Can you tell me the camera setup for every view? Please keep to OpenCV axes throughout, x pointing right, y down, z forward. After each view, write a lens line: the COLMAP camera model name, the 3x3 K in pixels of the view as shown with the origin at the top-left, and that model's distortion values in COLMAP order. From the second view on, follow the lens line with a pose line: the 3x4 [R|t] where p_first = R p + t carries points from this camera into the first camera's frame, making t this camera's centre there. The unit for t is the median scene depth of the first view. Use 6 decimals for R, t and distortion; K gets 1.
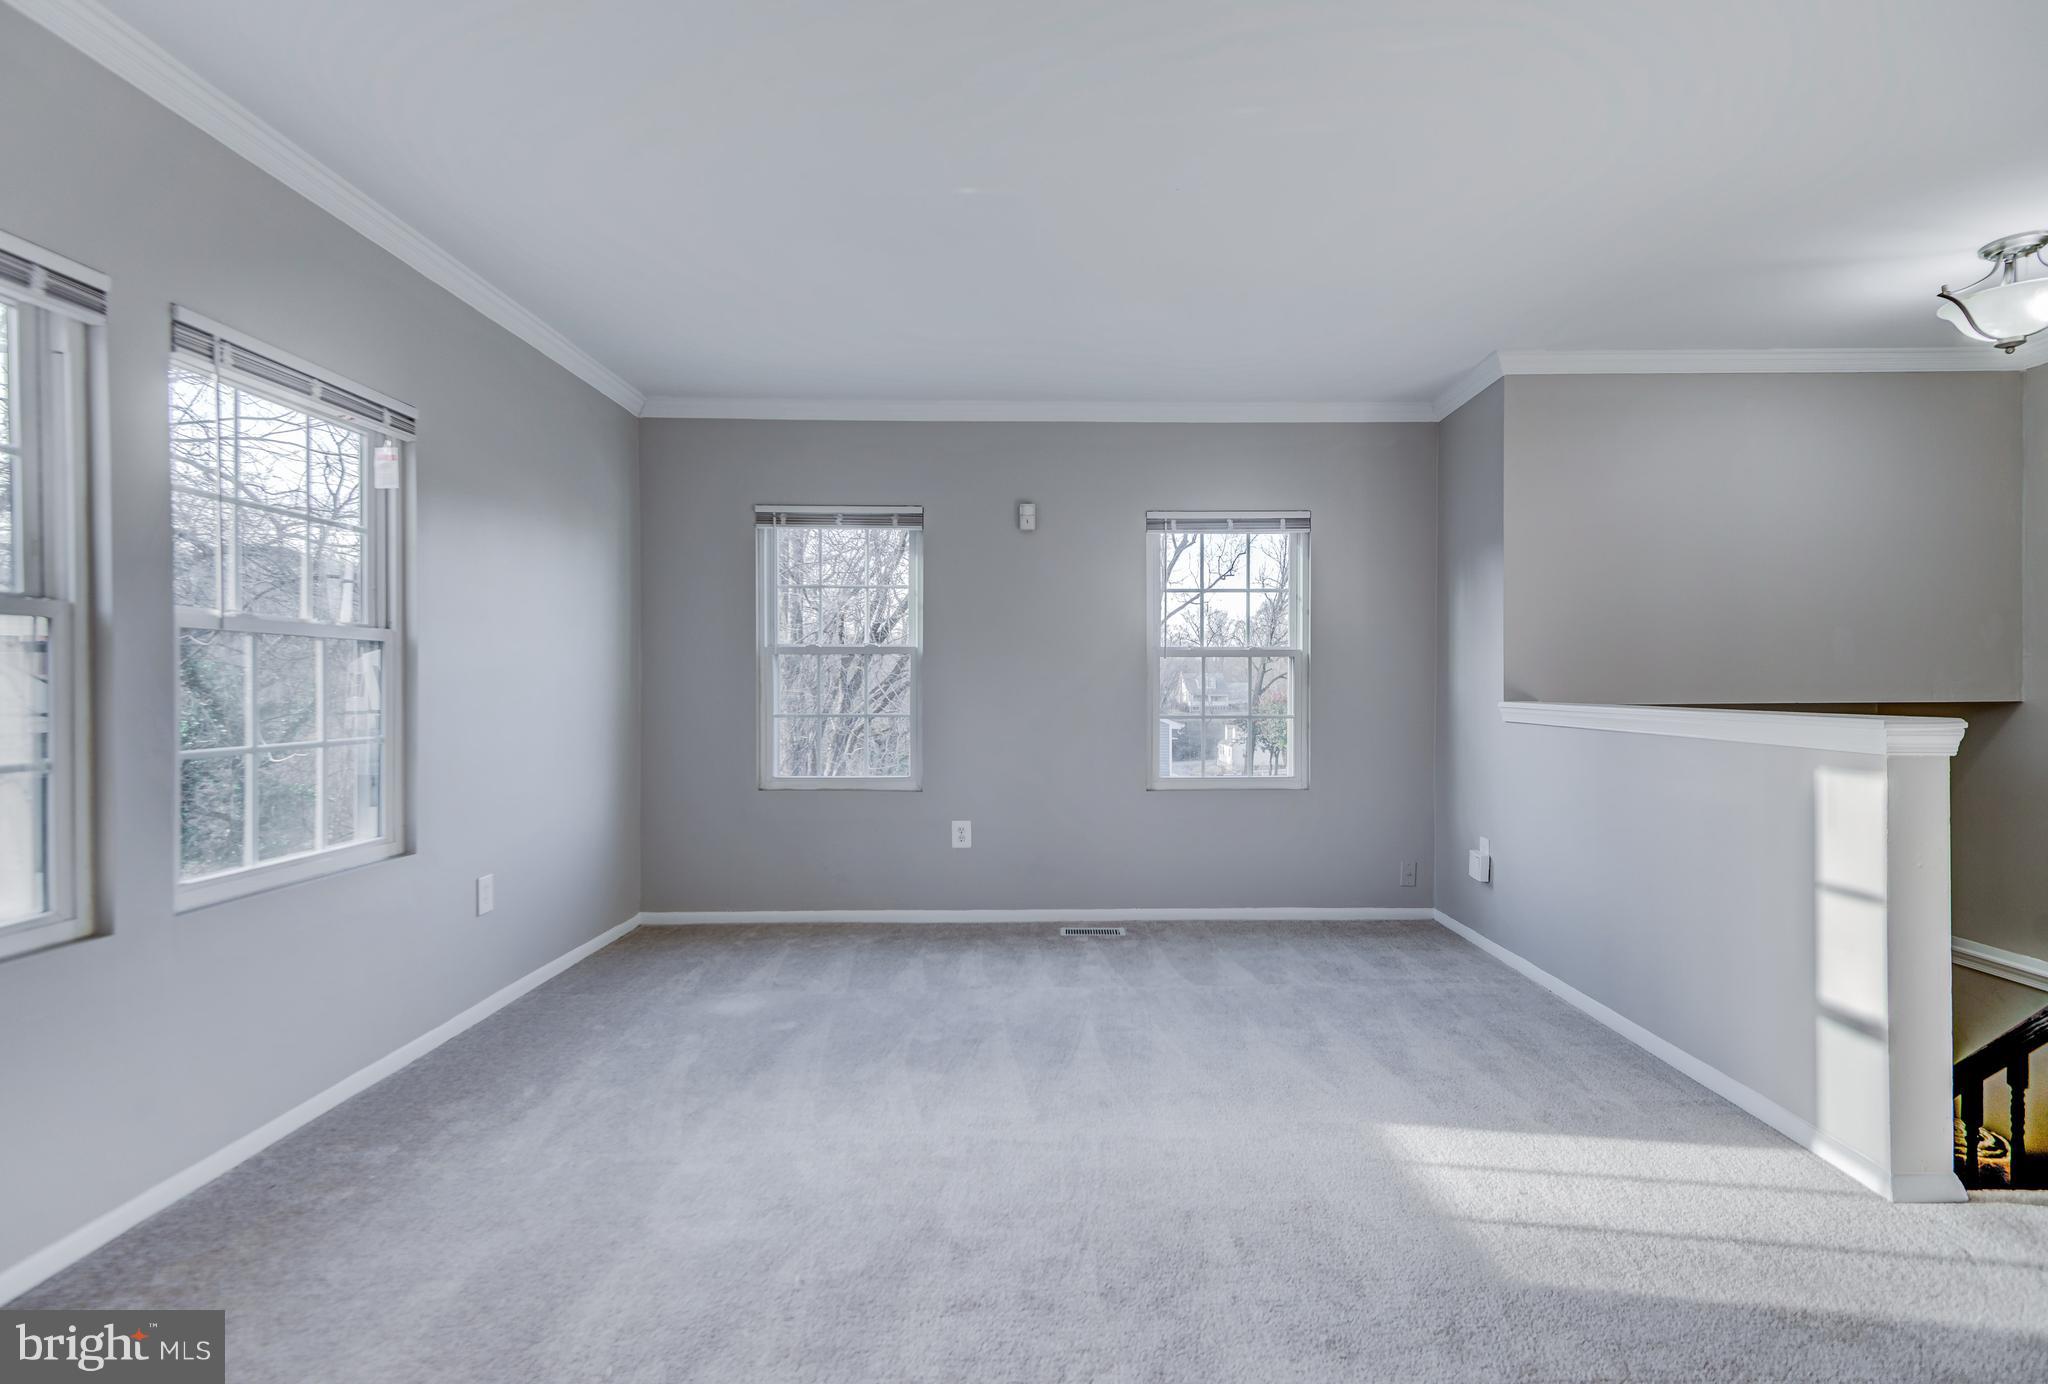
lens RADIAL K [[936.6, 0, 1024.0], [0, 936.6, 692.0], [0, 0, 1]] dist [0.001640, 0.000497]
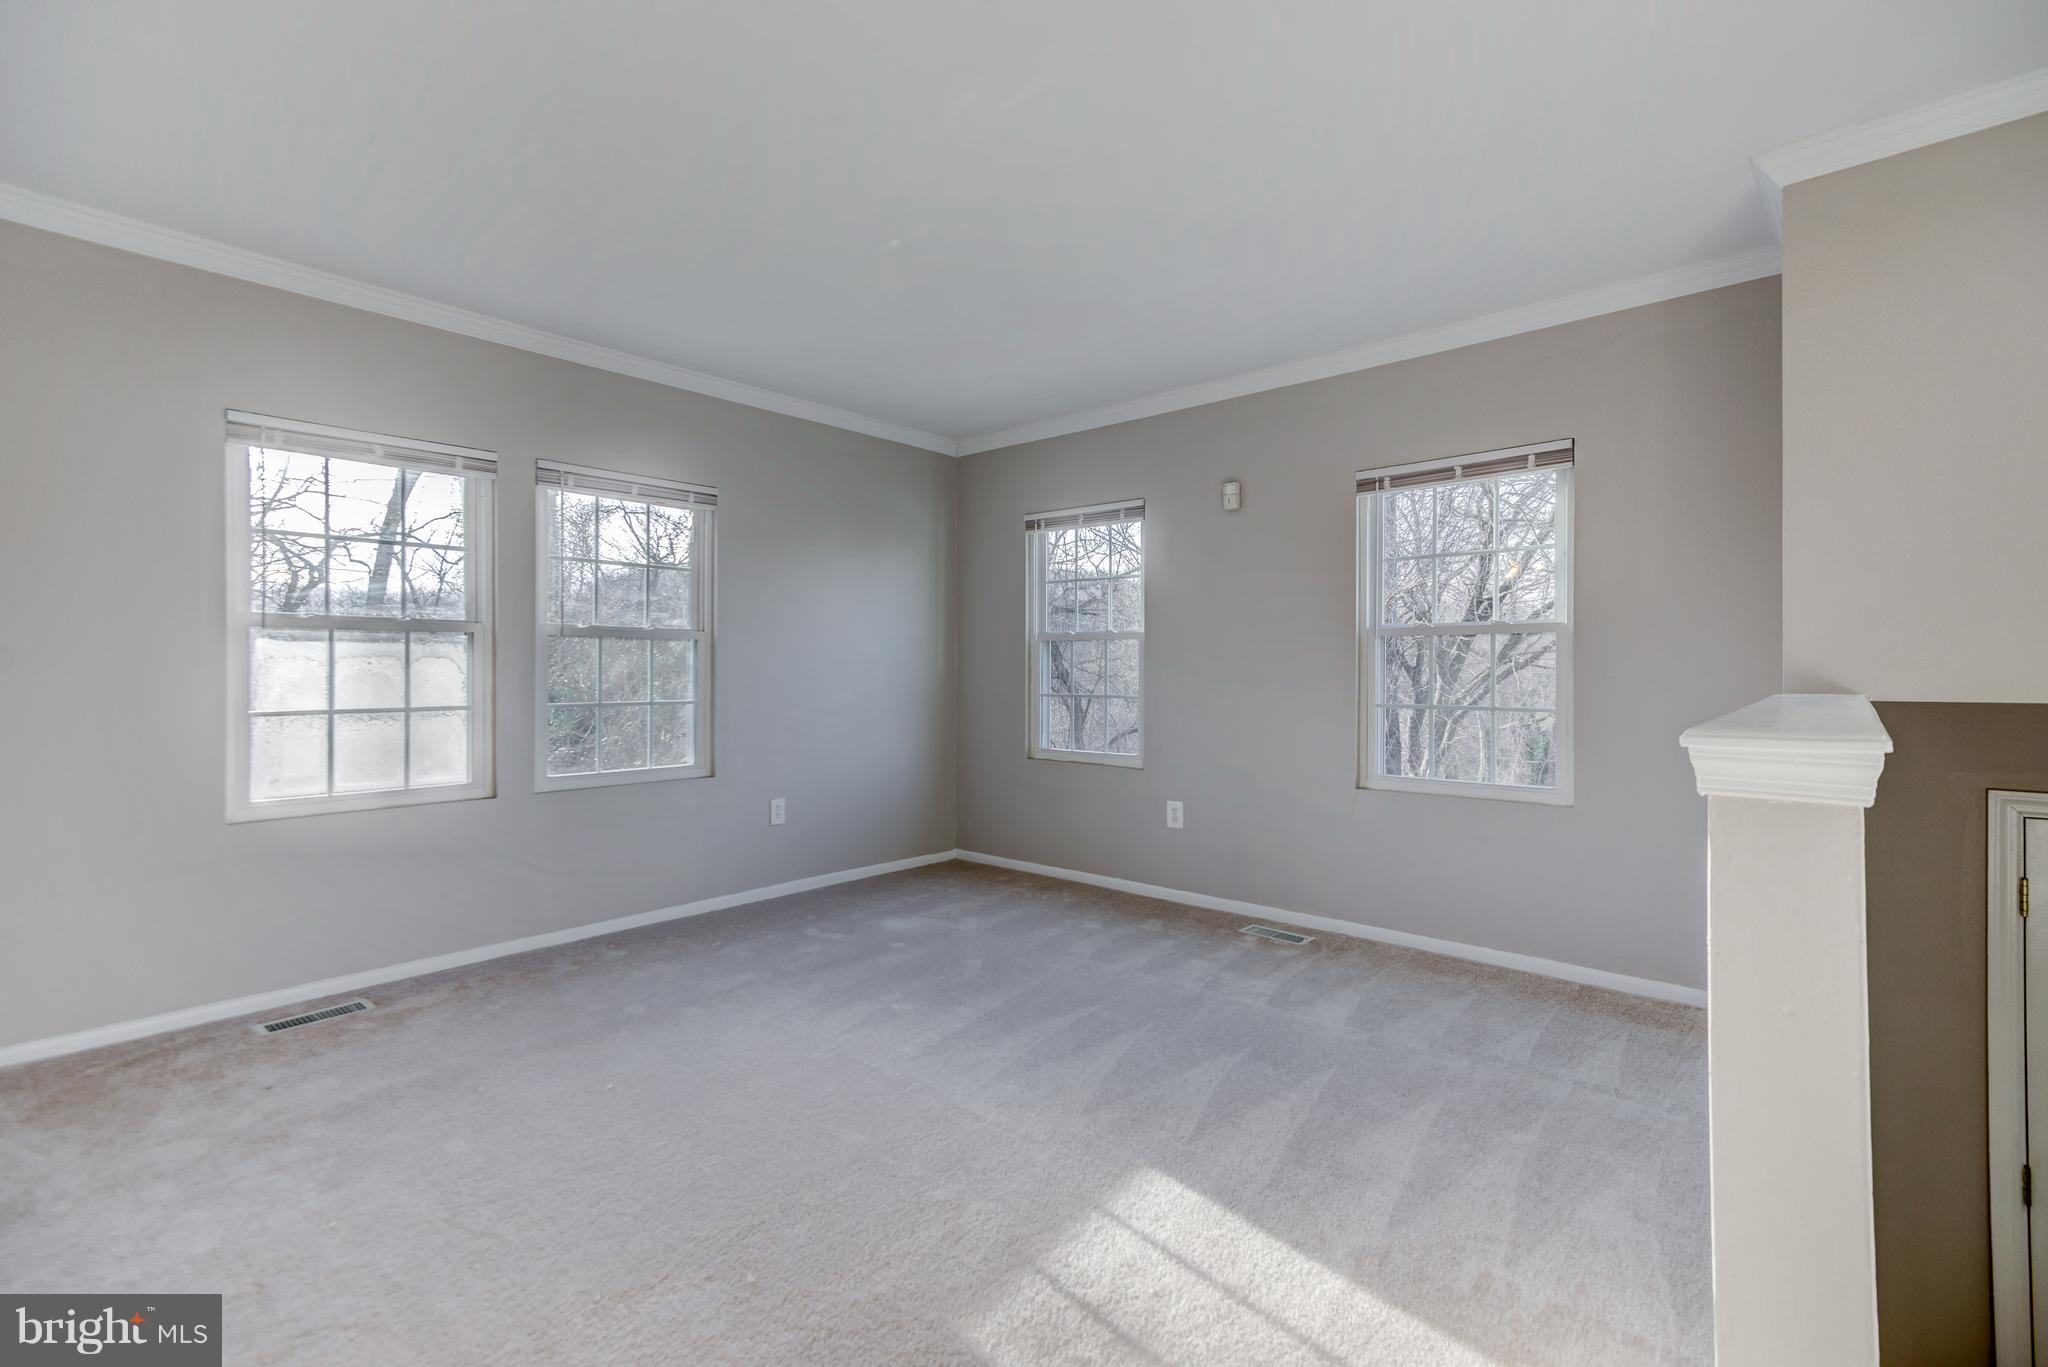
lens RADIAL K [[898.0, 0, 1025.9], [0, 898.0, 669.8], [0, 0, 1]] dist [0.019211, -0.000070]
pose [[0.740688, 0.001539, -0.671847, 0.481012], [-0.006970, 0.999961, -0.005393, 0.000201], [0.671813, 0.008677, 0.740670, 0.166879]]
